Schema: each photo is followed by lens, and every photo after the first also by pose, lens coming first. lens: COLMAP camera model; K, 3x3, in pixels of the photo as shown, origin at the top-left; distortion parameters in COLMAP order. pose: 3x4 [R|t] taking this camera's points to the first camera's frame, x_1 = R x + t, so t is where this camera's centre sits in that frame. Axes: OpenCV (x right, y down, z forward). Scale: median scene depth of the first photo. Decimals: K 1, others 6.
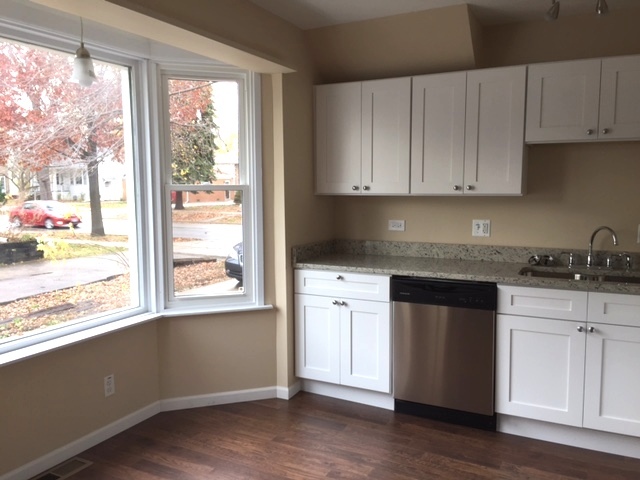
lens RADIAL K [[551.1, 0, 320.0], [0, 551.1, 240.0], [0, 0, 1]] dist [0.057633, -0.106460]
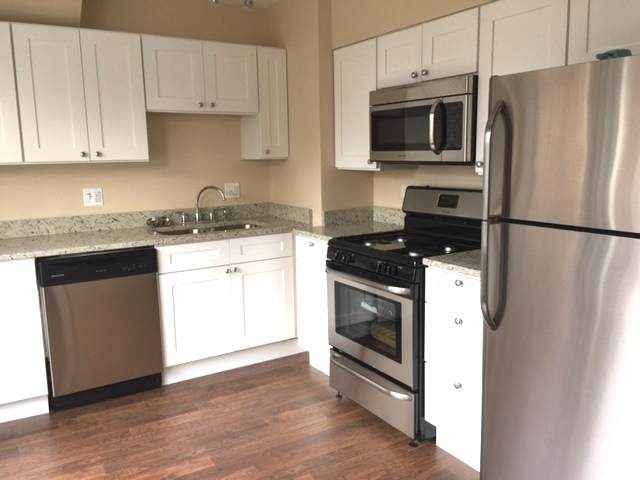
lens RADIAL K [[551.1, 0, 320.0], [0, 551.1, 240.0], [0, 0, 1]] dist [0.057633, -0.106460]
pose [[0.498513, -0.138313, 0.855777, -0.381907], [0.100997, 0.989733, 0.101130, -0.005979], [-0.860979, 0.036016, 0.507364, 0.189361]]
